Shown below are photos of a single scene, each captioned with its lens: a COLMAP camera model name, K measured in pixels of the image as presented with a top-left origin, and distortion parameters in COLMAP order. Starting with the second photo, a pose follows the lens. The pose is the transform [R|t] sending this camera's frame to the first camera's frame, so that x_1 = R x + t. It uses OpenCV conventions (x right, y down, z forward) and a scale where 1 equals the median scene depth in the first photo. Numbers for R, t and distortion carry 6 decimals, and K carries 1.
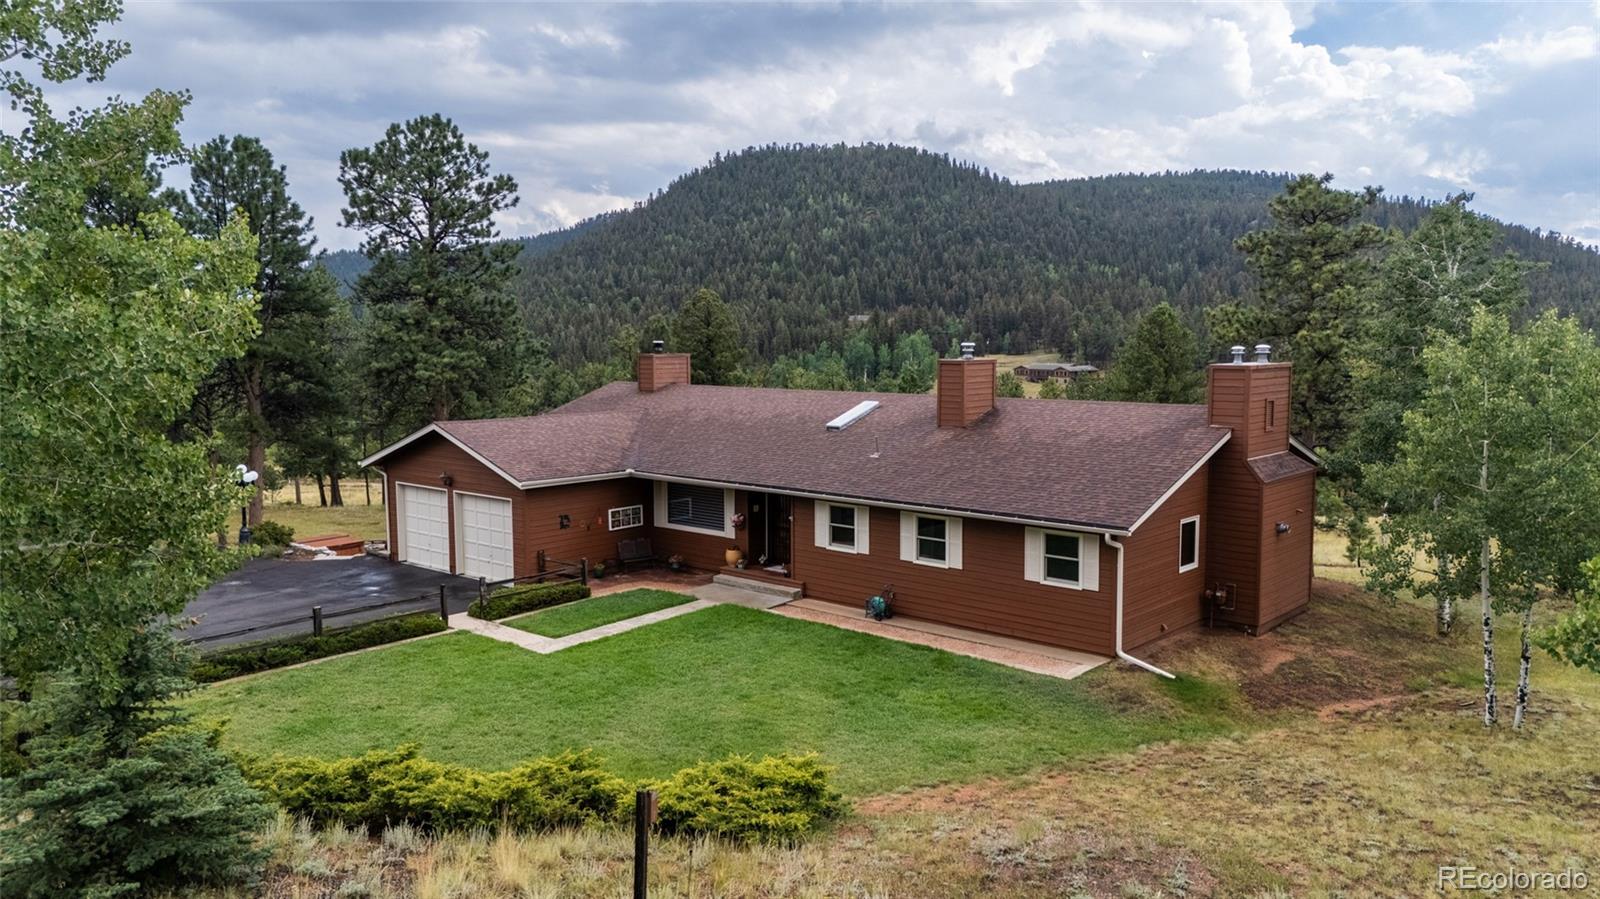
lens RADIAL K [[1197.4, 0, 801.9], [0, 1197.4, 481.5], [0, 0, 1]] dist [0.055186, -0.006267]
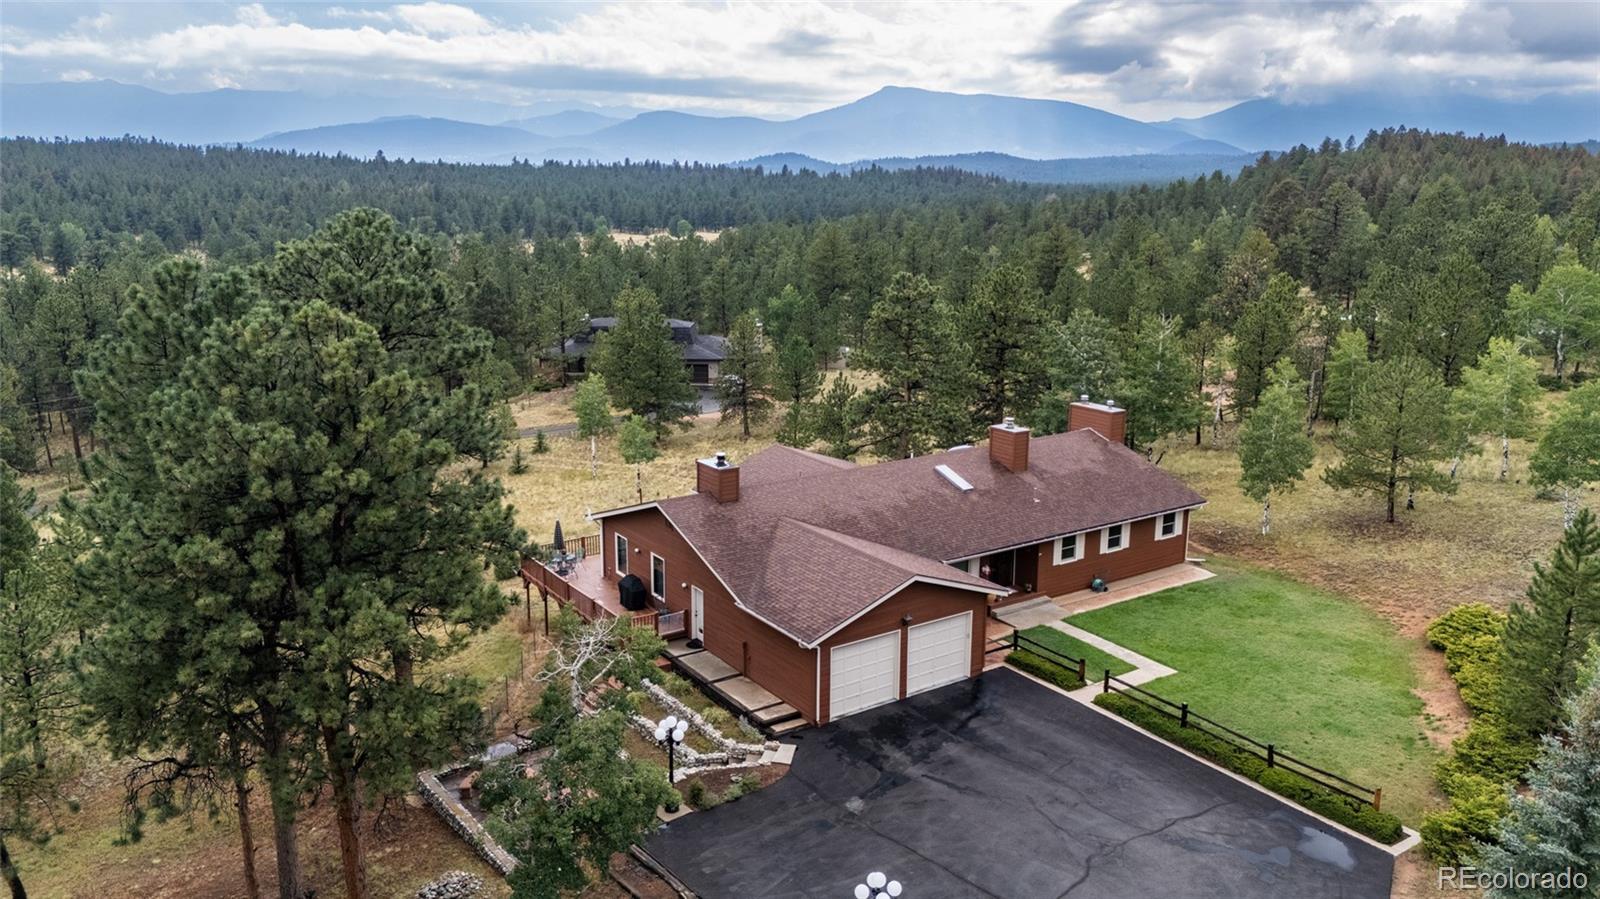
lens RADIAL K [[1197.4, 0, 801.9], [0, 1197.4, 481.5], [0, 0, 1]] dist [0.055186, -0.006267]
pose [[0.246186, -0.248071, 0.936938, -1.679680], [0.116474, 0.967257, 0.225494, -0.494884], [-0.962199, 0.053616, 0.267019, 0.972781]]
